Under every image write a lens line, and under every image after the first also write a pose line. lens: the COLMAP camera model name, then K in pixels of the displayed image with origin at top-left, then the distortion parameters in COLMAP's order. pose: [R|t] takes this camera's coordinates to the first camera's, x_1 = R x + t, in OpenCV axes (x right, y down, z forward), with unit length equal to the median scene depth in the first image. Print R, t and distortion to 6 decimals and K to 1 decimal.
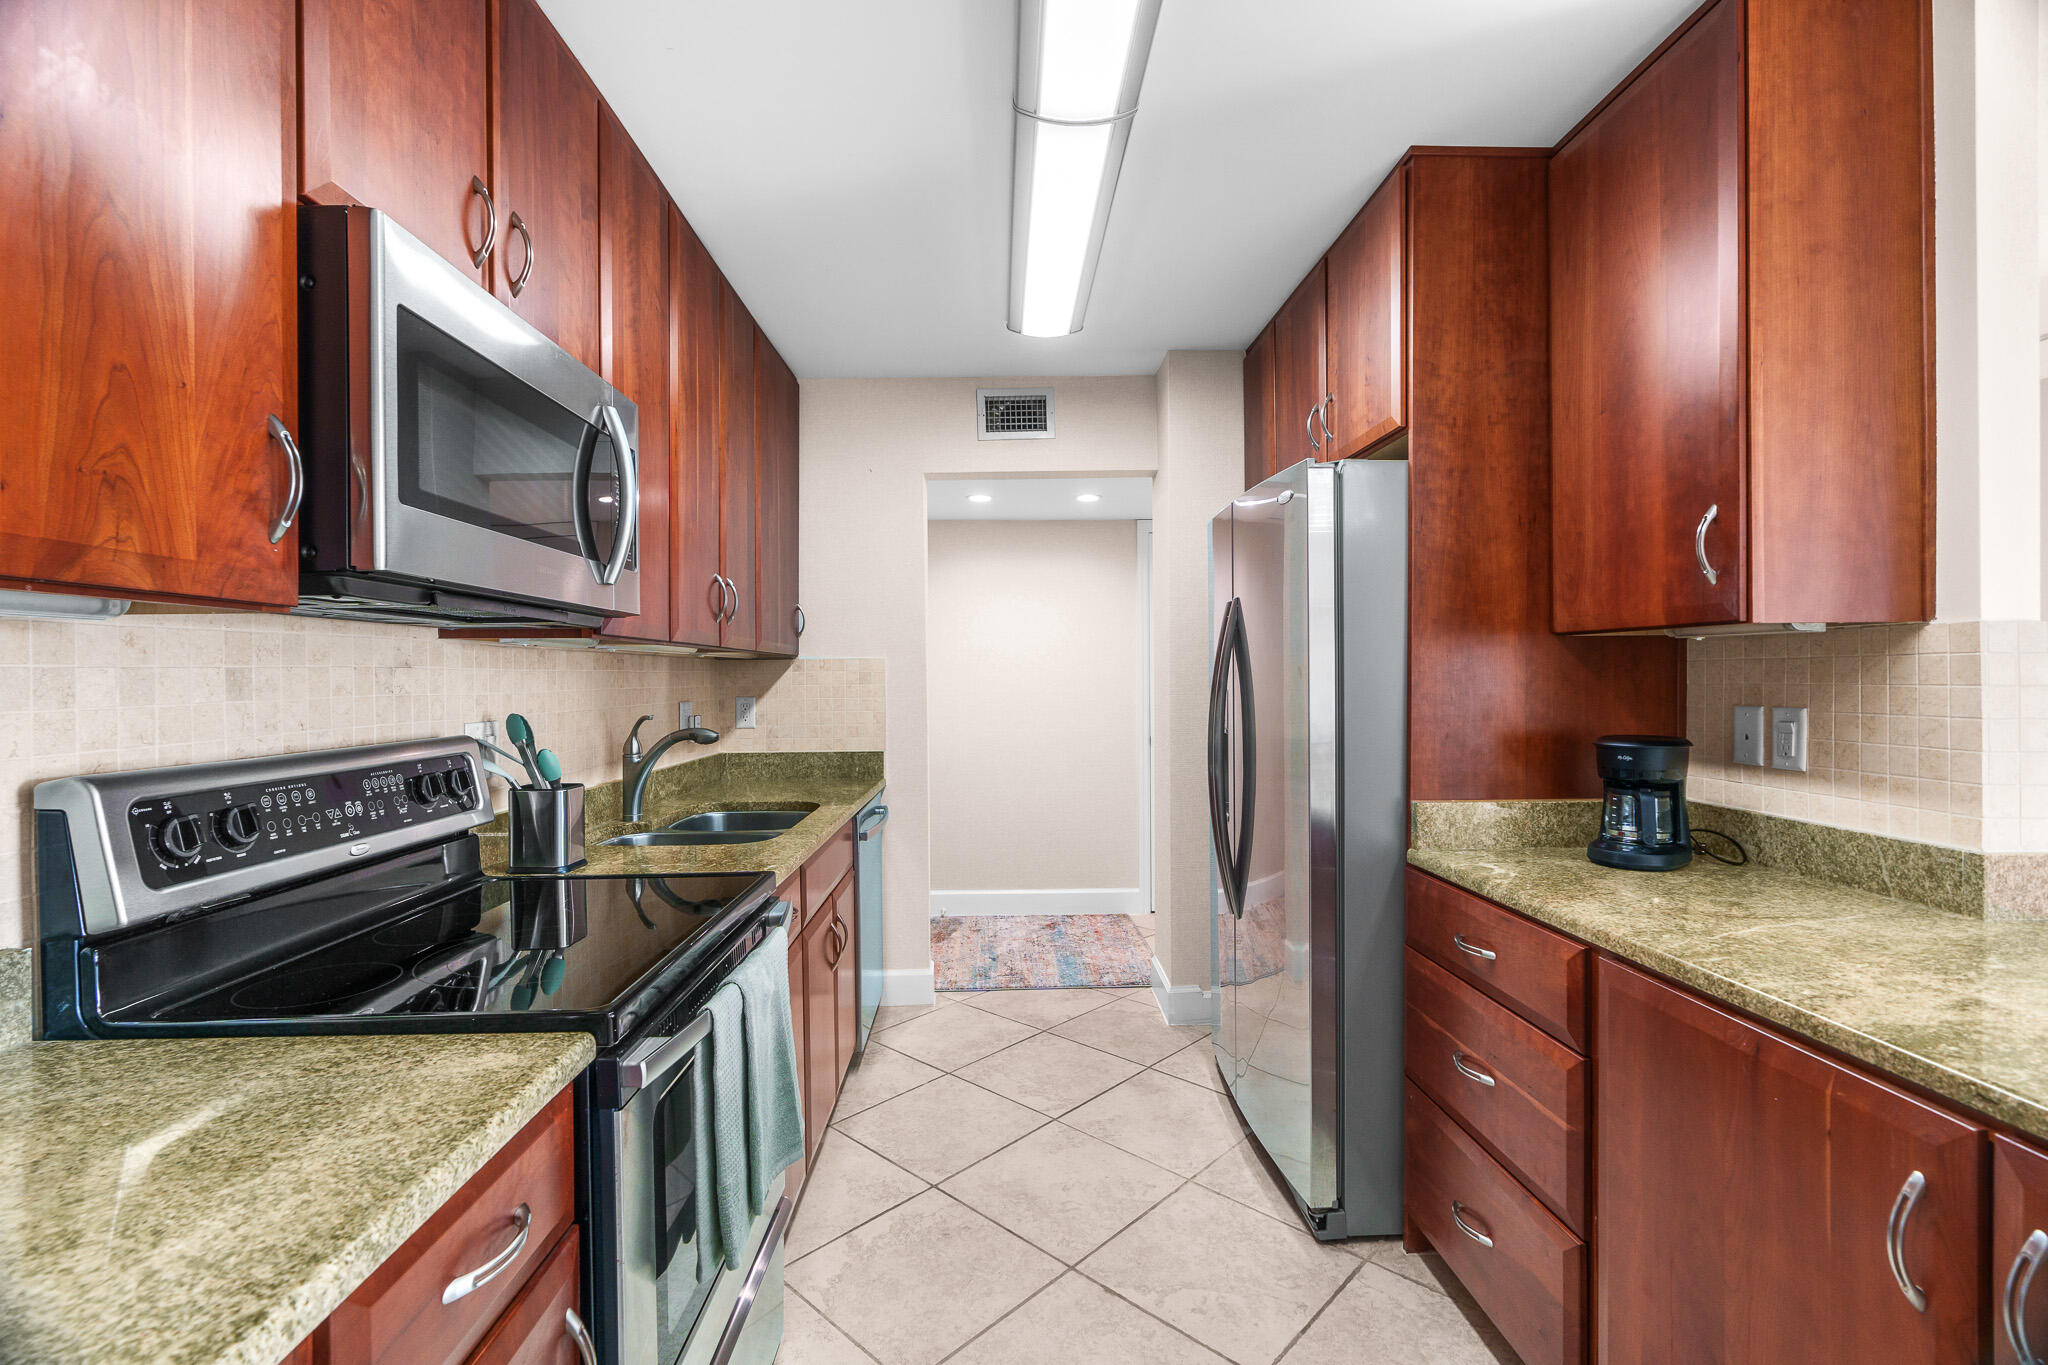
lens RADIAL K [[918.5, 0, 1016.1], [0, 918.5, 677.6], [0, 0, 1]] dist [-0.006683, 0.000716]
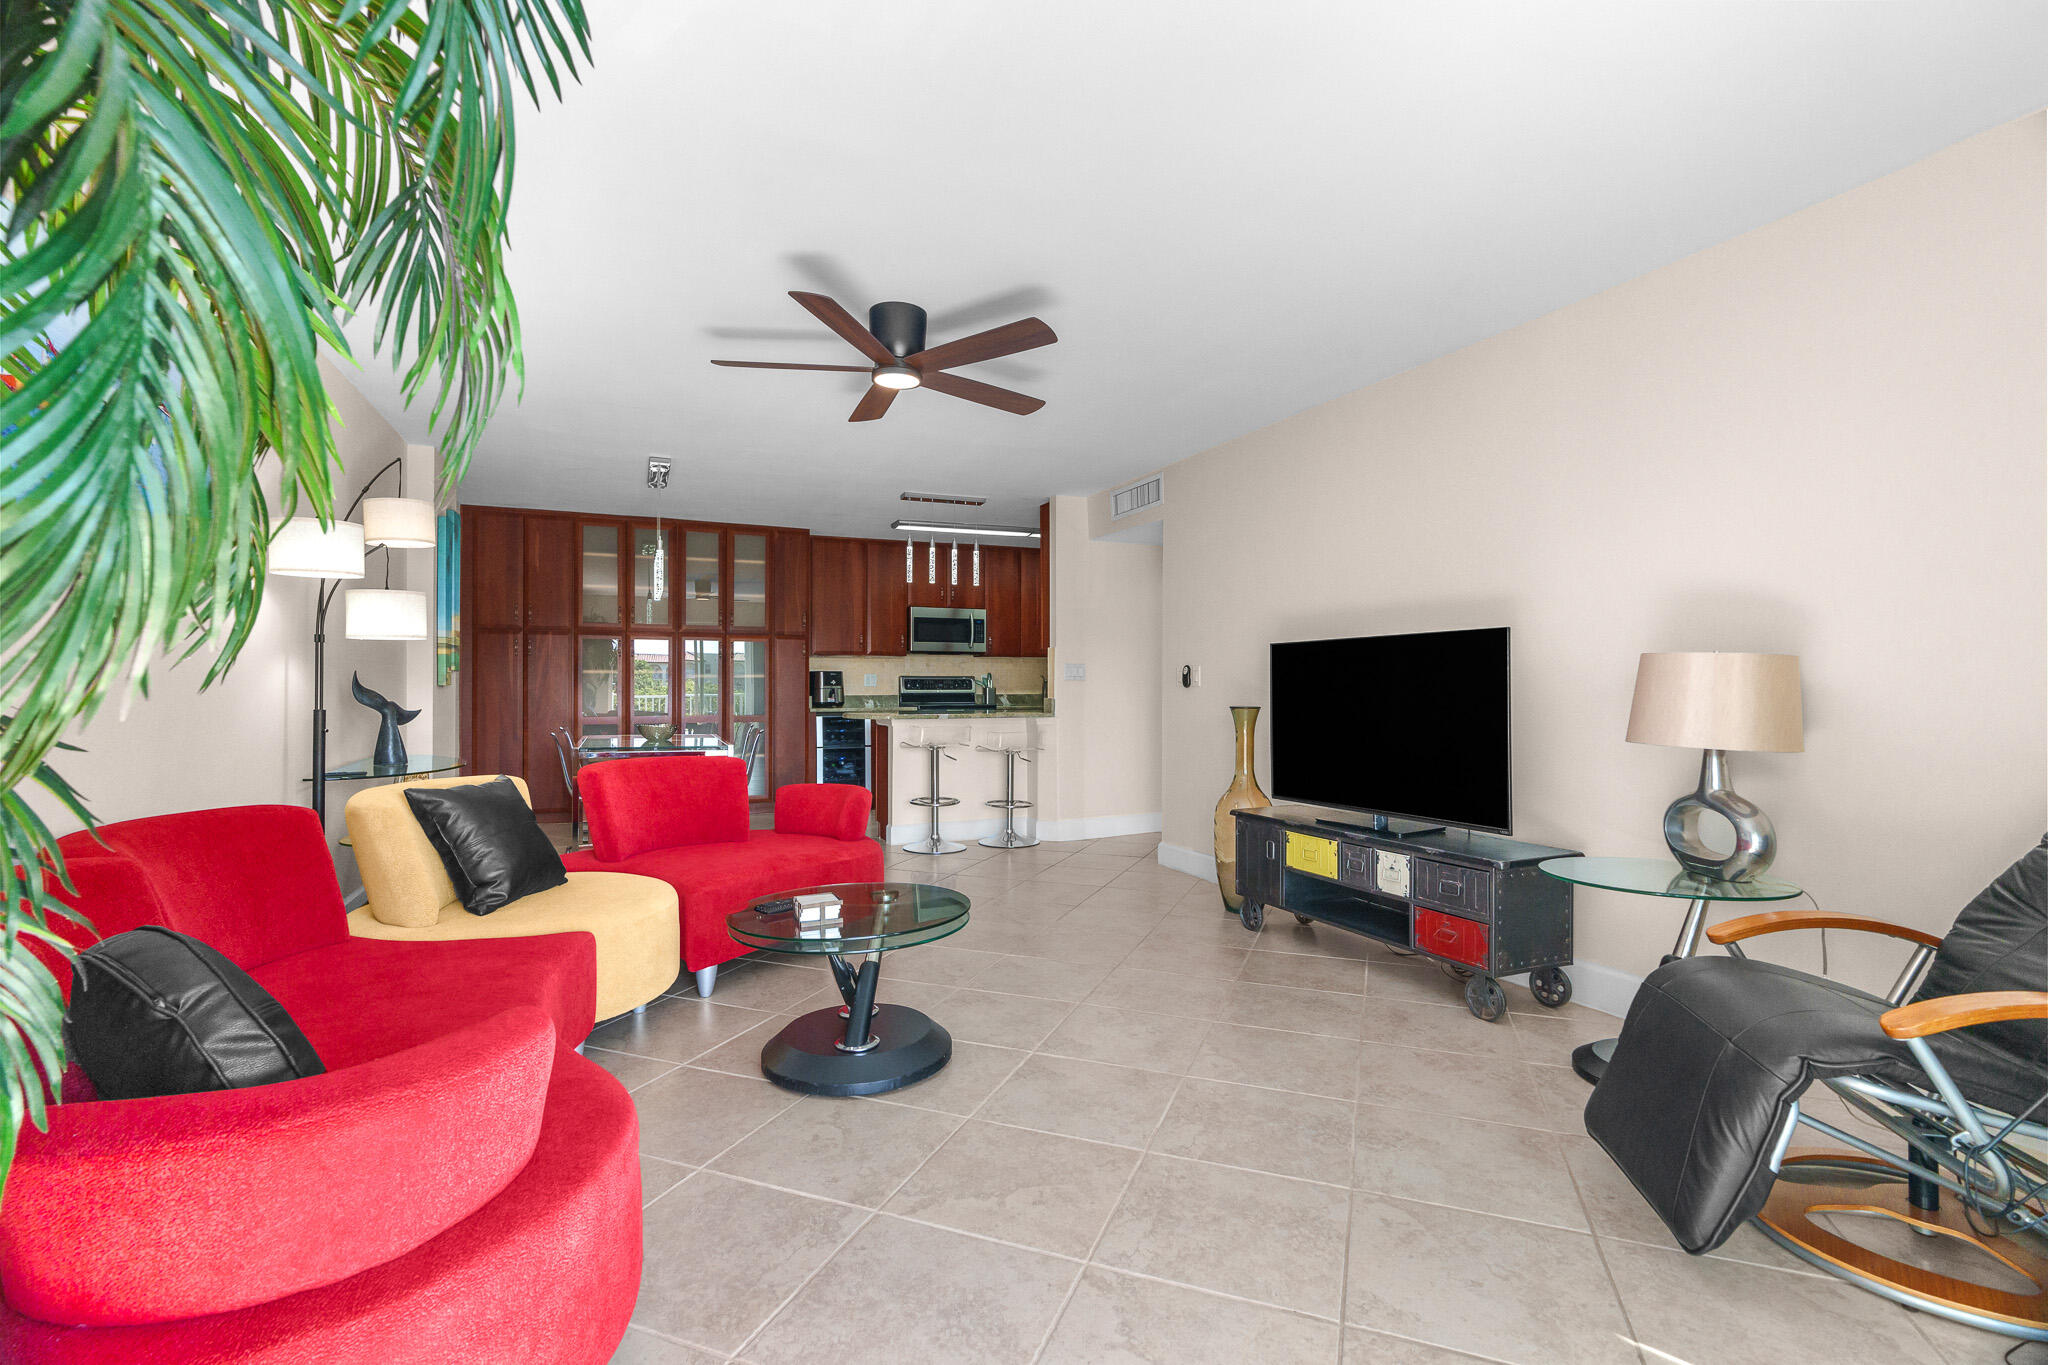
lens RADIAL K [[923.9, 0, 1017.9], [0, 923.9, 677.1], [0, 0, 1]] dist [-0.010341, 0.003901]
pose [[0.379585, 0.000254, -0.925157, 3.888904], [-0.004458, 0.999989, -0.001555, 0.068778], [0.925146, 0.004715, 0.379582, -0.666446]]
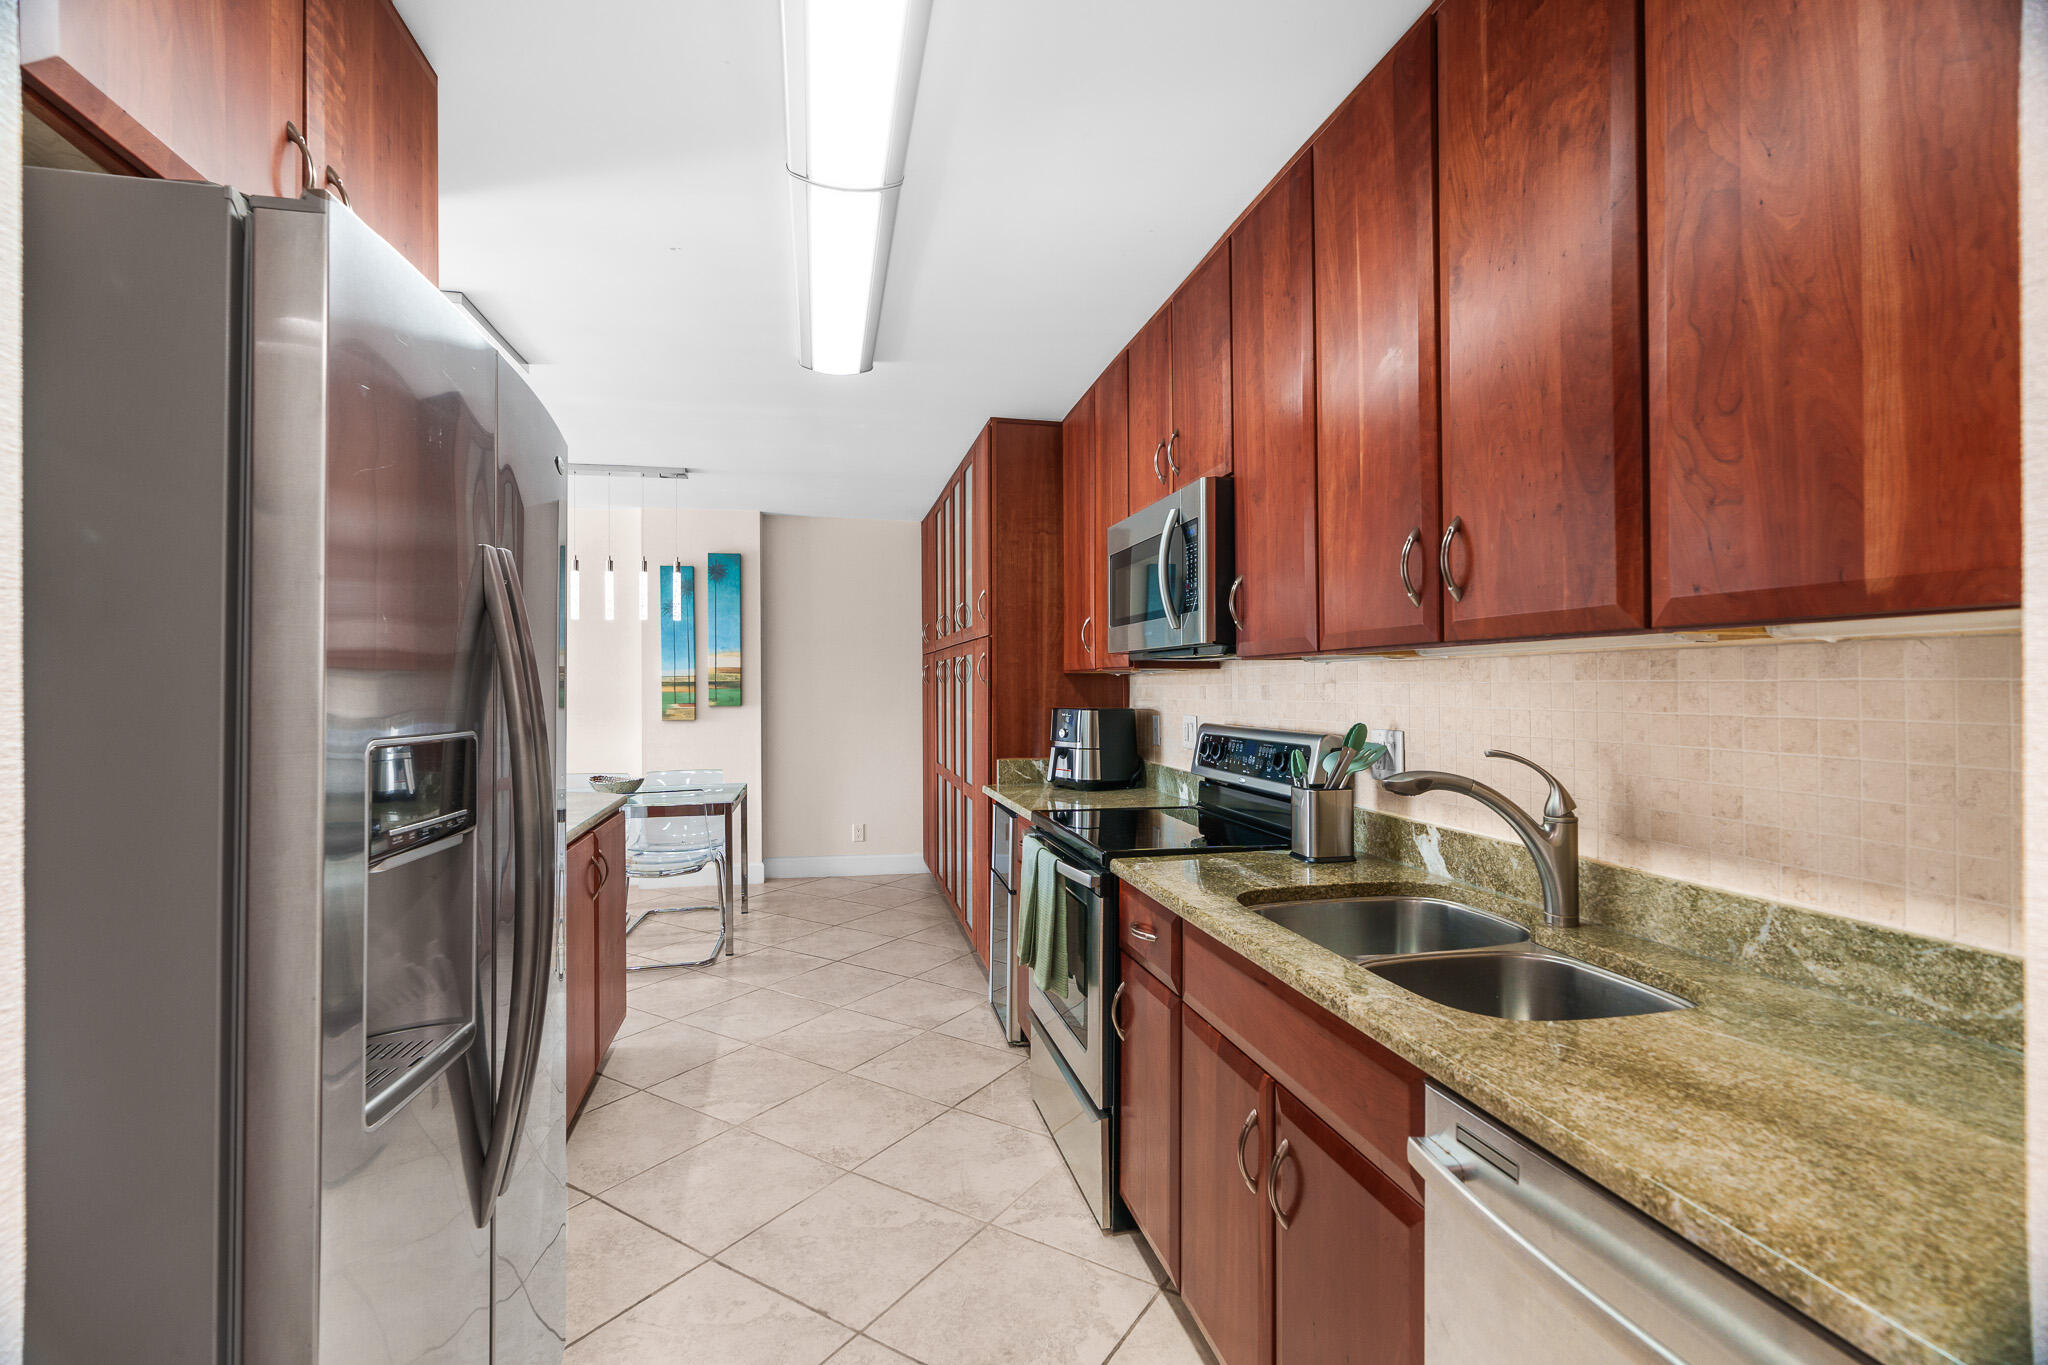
lens RADIAL K [[923.9, 0, 1017.9], [0, 923.9, 677.1], [0, 0, 1]] dist [-0.010341, 0.003901]
pose [[-0.980624, 0.009627, -0.195662, 0.081741], [0.010825, 0.999929, -0.005055, -0.015965], [0.195600, -0.007075, -0.980658, 2.010859]]
